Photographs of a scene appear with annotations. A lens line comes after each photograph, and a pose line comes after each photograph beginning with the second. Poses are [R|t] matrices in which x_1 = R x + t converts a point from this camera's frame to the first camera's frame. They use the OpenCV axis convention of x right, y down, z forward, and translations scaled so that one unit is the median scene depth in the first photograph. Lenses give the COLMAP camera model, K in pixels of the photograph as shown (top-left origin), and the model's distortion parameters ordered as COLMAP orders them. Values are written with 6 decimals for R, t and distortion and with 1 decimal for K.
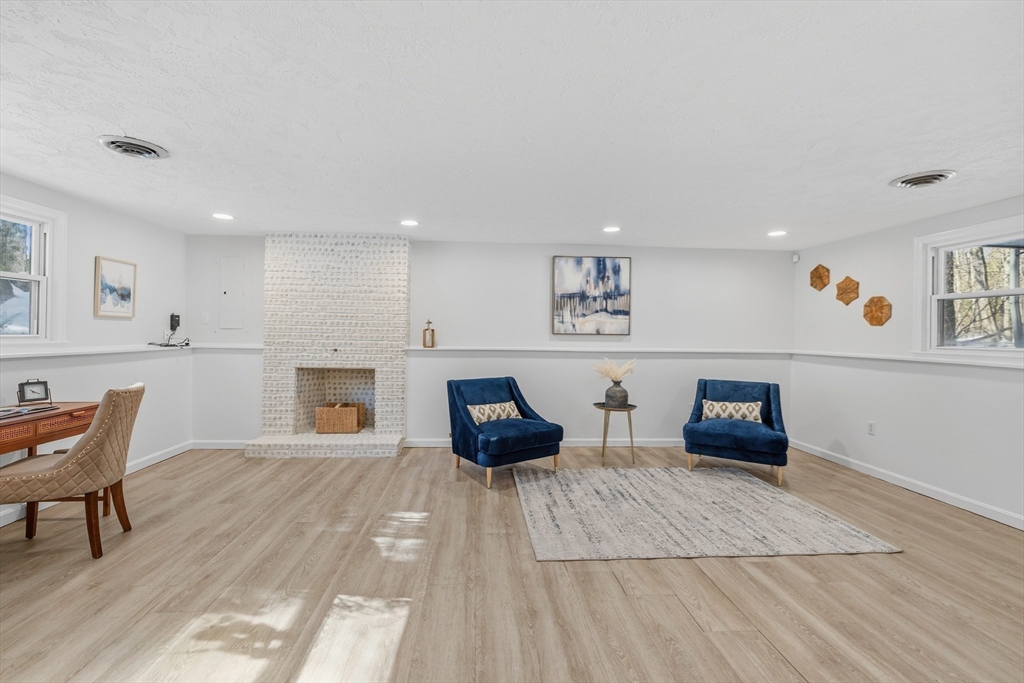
lens RADIAL K [[435.7, 0, 507.4], [0, 435.7, 335.2], [0, 0, 1]] dist [0.001132, 0.000695]
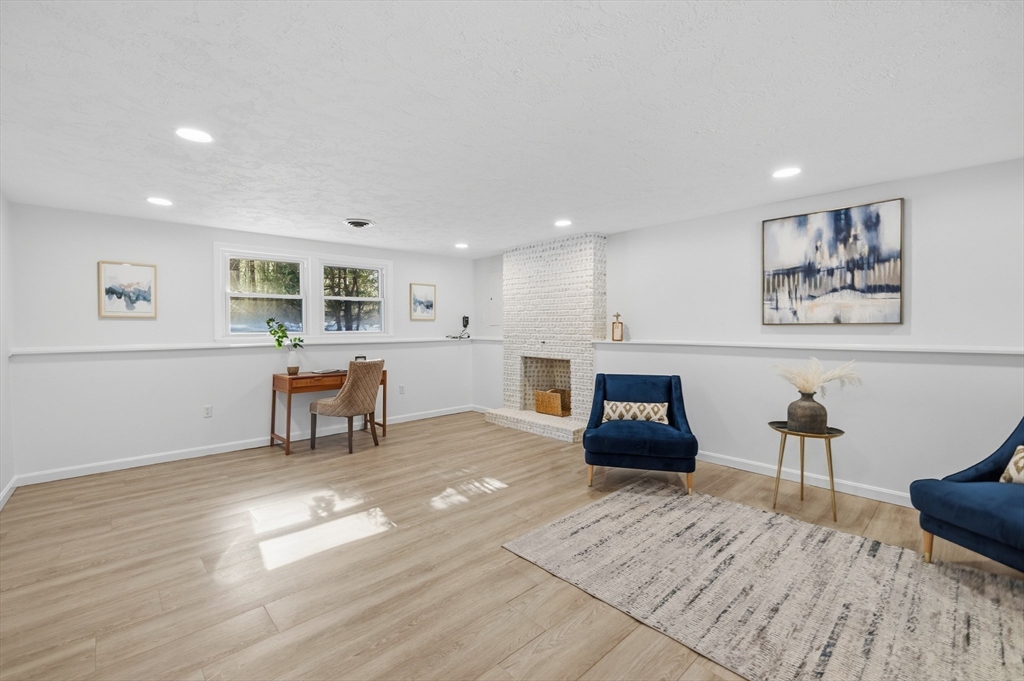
lens RADIAL K [[435.7, 0, 493.3], [0, 435.7, 334.1], [0, 0, 1]] dist [0.001132, 0.000695]
pose [[0.621061, -0.002631, -0.783758, 0.481077], [0.010457, 0.999933, 0.004930, 0.005841], [0.783693, -0.011257, 0.621047, 0.193911]]
